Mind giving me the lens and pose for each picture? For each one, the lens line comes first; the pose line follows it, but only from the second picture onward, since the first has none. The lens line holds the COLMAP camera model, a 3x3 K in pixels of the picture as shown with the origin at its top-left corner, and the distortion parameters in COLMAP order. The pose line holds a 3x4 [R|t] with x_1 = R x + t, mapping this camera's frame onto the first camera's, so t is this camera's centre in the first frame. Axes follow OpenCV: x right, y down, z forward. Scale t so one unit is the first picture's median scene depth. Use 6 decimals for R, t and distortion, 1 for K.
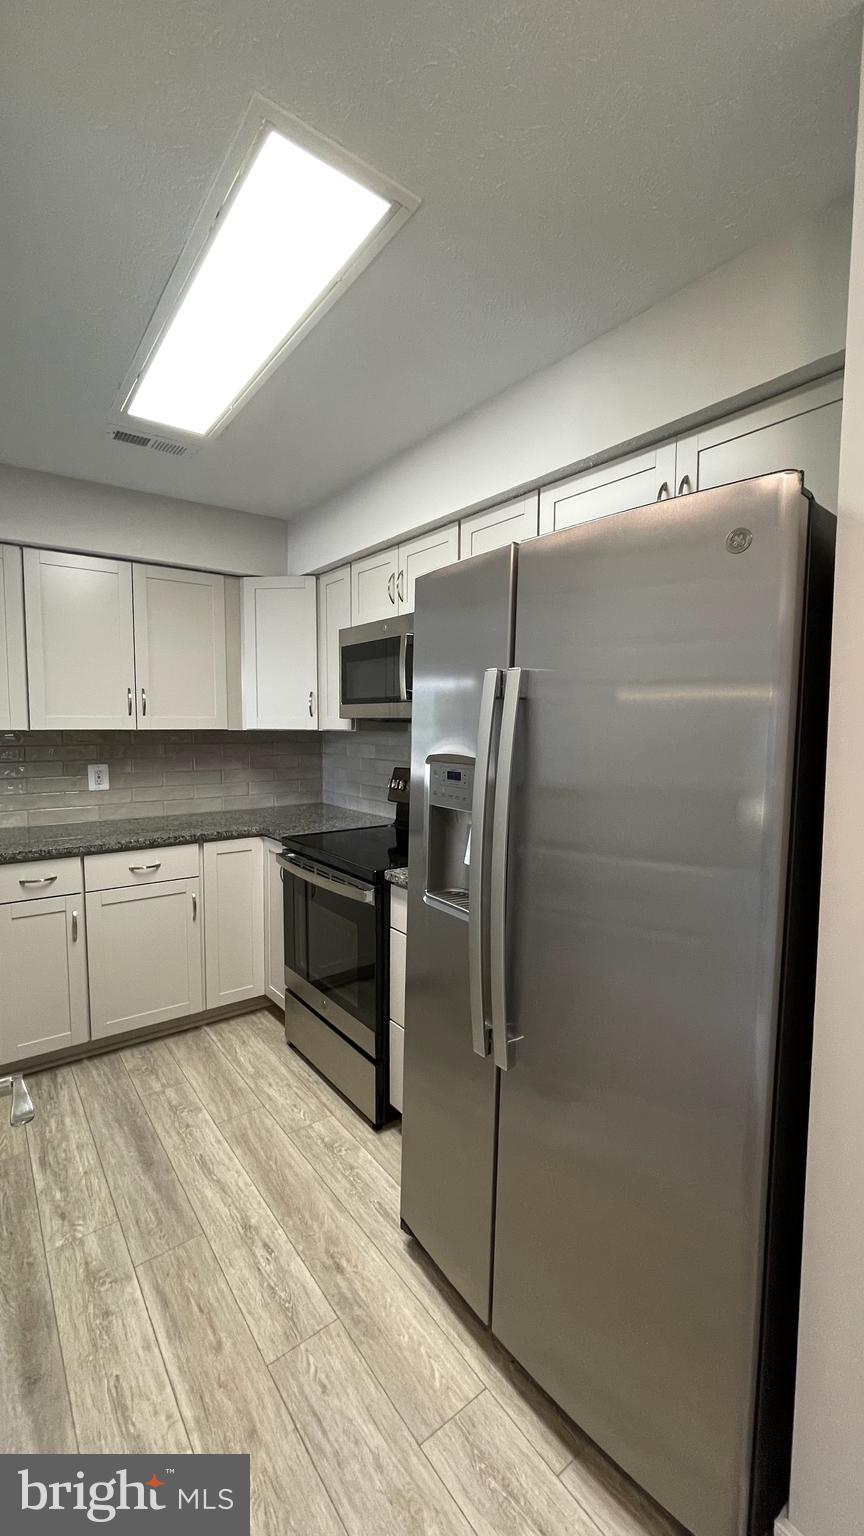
lens RADIAL K [[621.2, 0, 431.1], [0, 621.2, 771.3], [0, 0, 1]] dist [-0.009023, 0.002141]
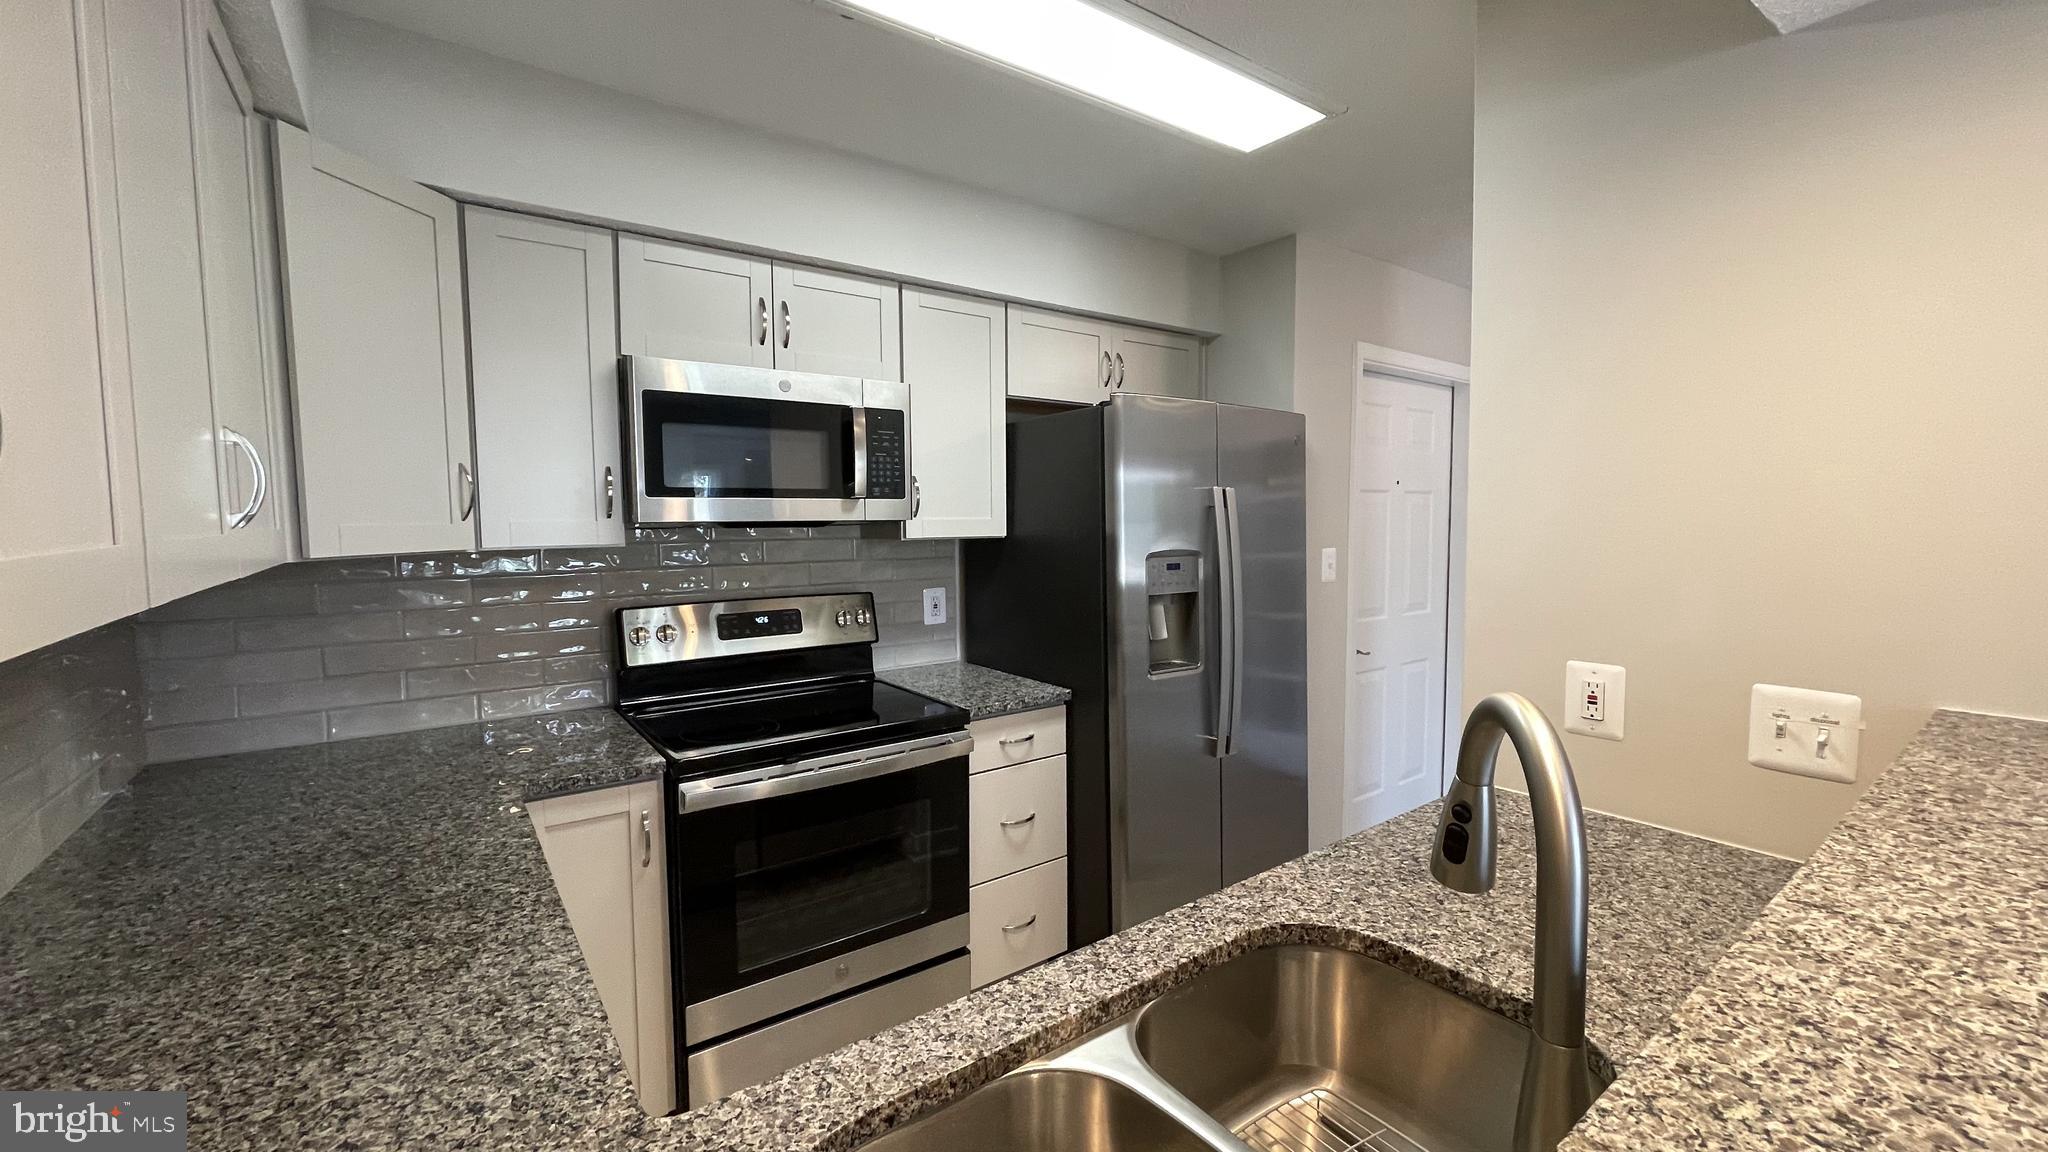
lens RADIAL K [[828.3, 0, 1025.8], [0, 828.3, 571.9], [0, 0, 1]] dist [-0.009023, 0.002141]
pose [[0.016638, -0.076900, 0.996900, -1.080700], [0.084306, 0.993595, 0.075238, -0.088144], [-0.996301, 0.082793, 0.023014, 0.834151]]
